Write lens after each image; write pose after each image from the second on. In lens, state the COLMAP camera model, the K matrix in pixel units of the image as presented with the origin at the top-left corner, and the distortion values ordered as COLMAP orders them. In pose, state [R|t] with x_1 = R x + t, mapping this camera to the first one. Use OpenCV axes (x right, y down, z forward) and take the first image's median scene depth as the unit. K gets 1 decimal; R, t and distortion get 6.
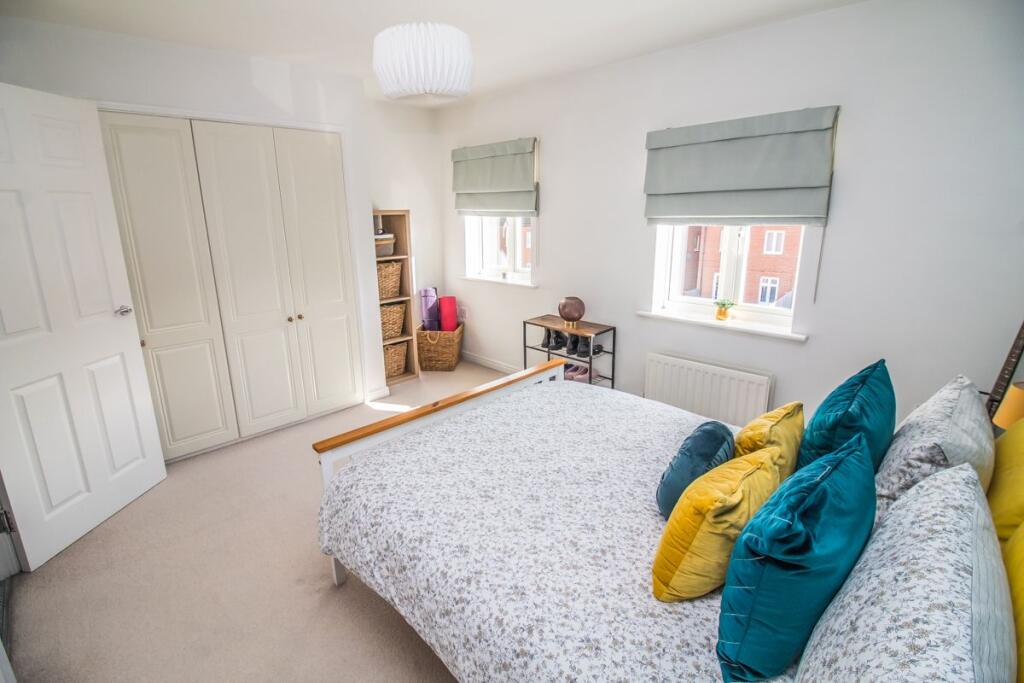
lens RADIAL K [[471.3, 0, 506.7], [0, 471.3, 324.5], [0, 0, 1]] dist [0.010356, -0.016229]
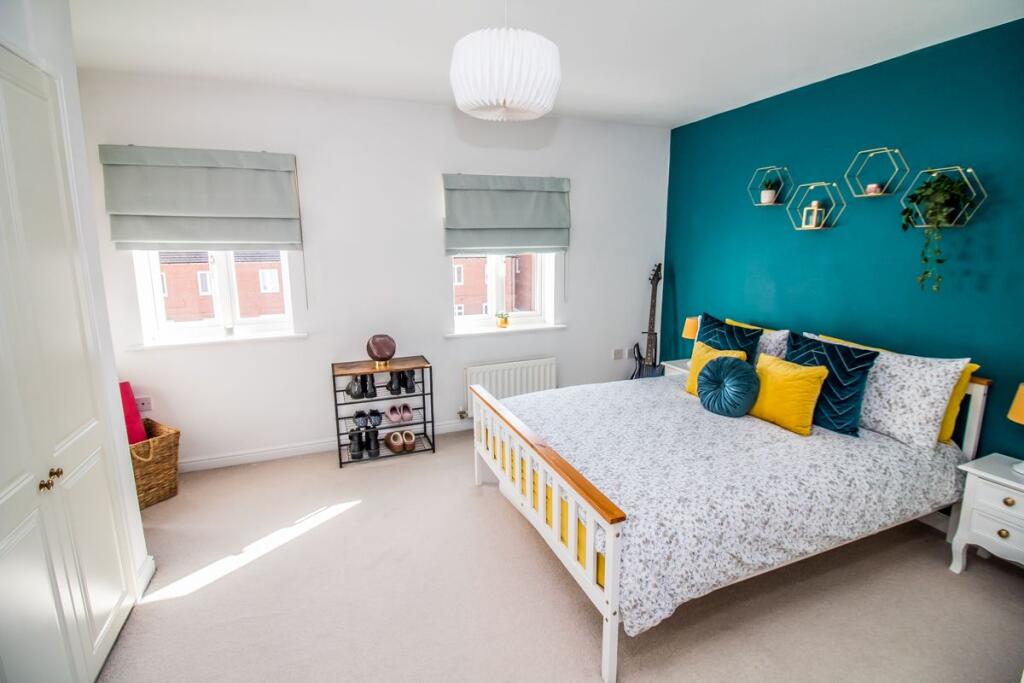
lens RADIAL K [[471.3, 0, 506.7], [0, 471.3, 324.5], [0, 0, 1]] dist [0.010356, -0.016229]
pose [[0.395588, -0.147728, 0.906469, -0.704935], [0.218068, 0.973863, 0.063545, -0.097902], [-0.892164, 0.172534, 0.417463, 0.460000]]
